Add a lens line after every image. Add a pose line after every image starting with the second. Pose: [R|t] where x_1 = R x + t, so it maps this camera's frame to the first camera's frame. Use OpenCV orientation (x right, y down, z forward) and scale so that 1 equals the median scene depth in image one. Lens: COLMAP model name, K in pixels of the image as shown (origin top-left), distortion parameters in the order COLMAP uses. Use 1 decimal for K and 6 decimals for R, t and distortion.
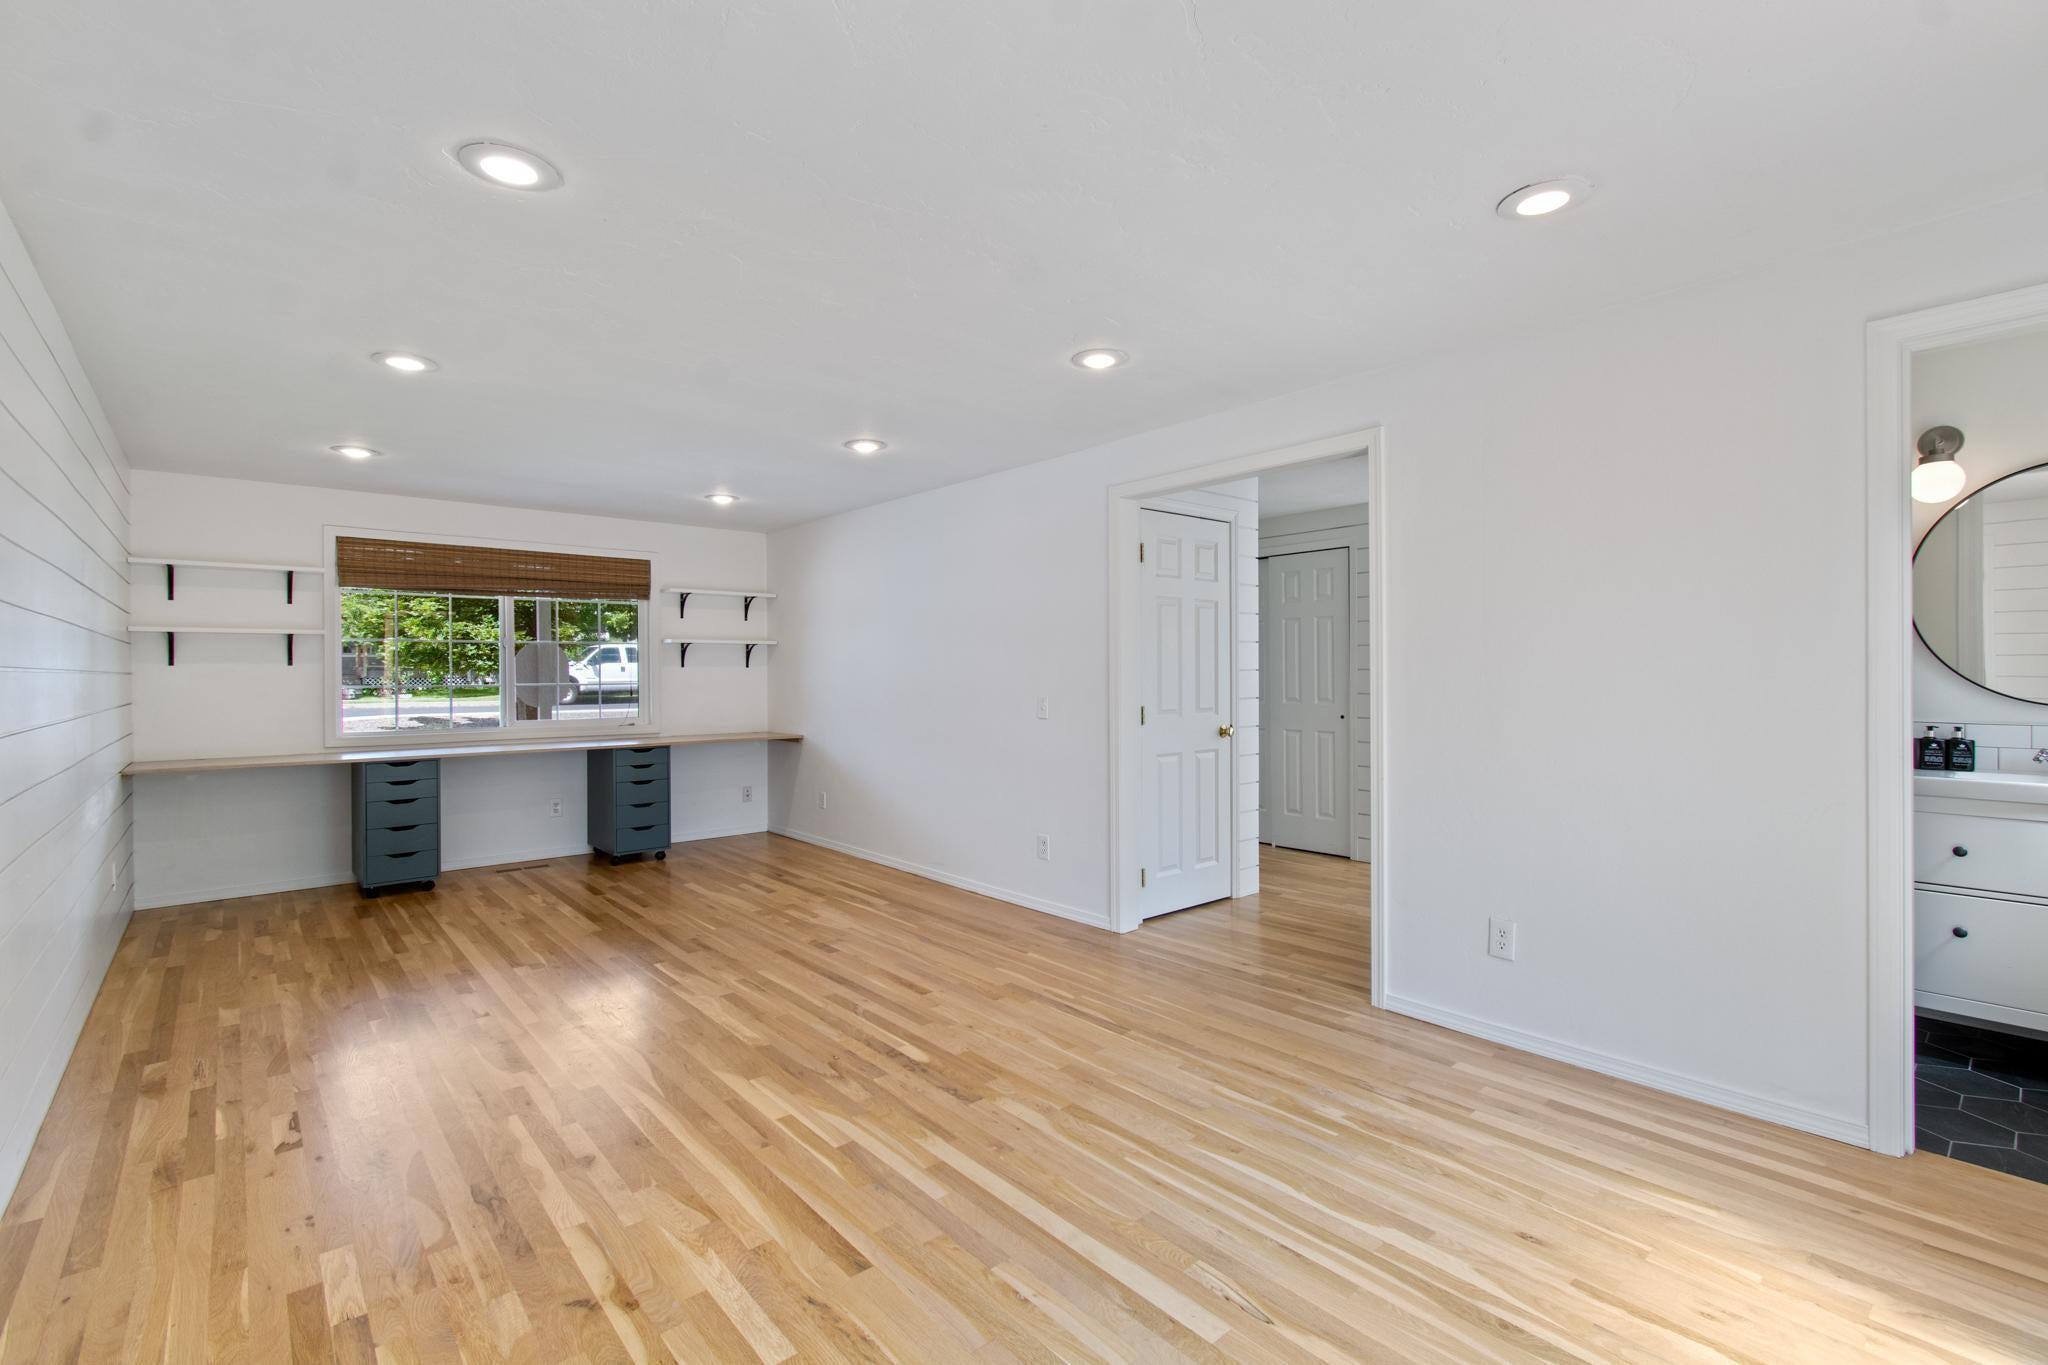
lens RADIAL K [[893.1, 0, 1017.7], [0, 893.1, 675.2], [0, 0, 1]] dist [0.000541, -0.000031]
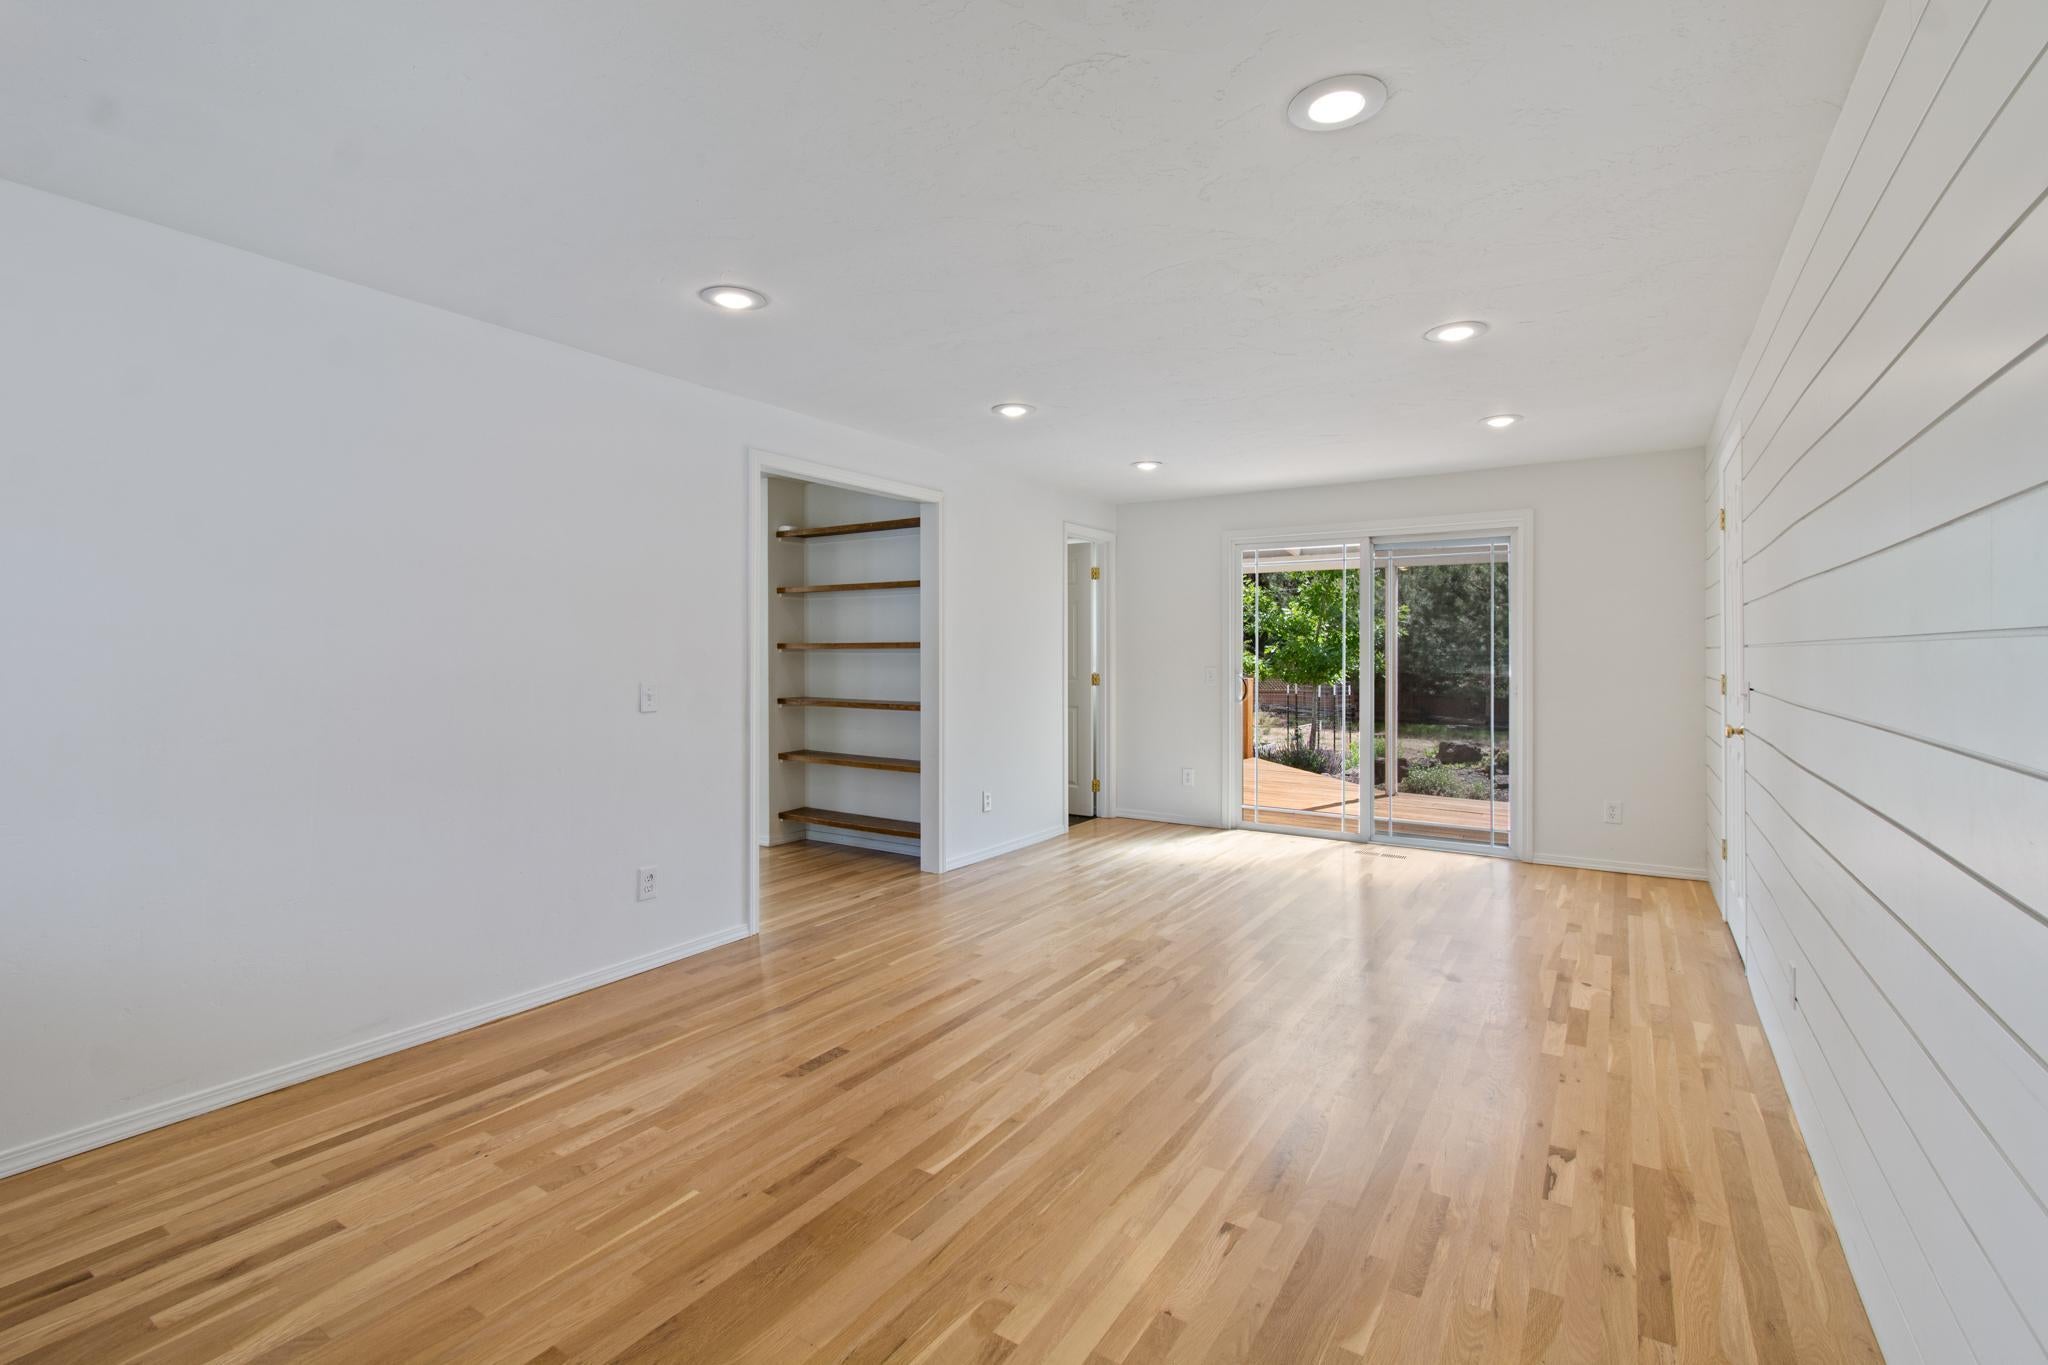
lens RADIAL K [[893.1, 0, 1017.7], [0, 893.1, 675.2], [0, 0, 1]] dist [0.000541, -0.000031]
pose [[-0.252667, -0.019606, 0.967355, -1.219198], [0.003720, 0.999768, 0.021235, -0.000119], [-0.967546, 0.008964, -0.252535, 1.387013]]
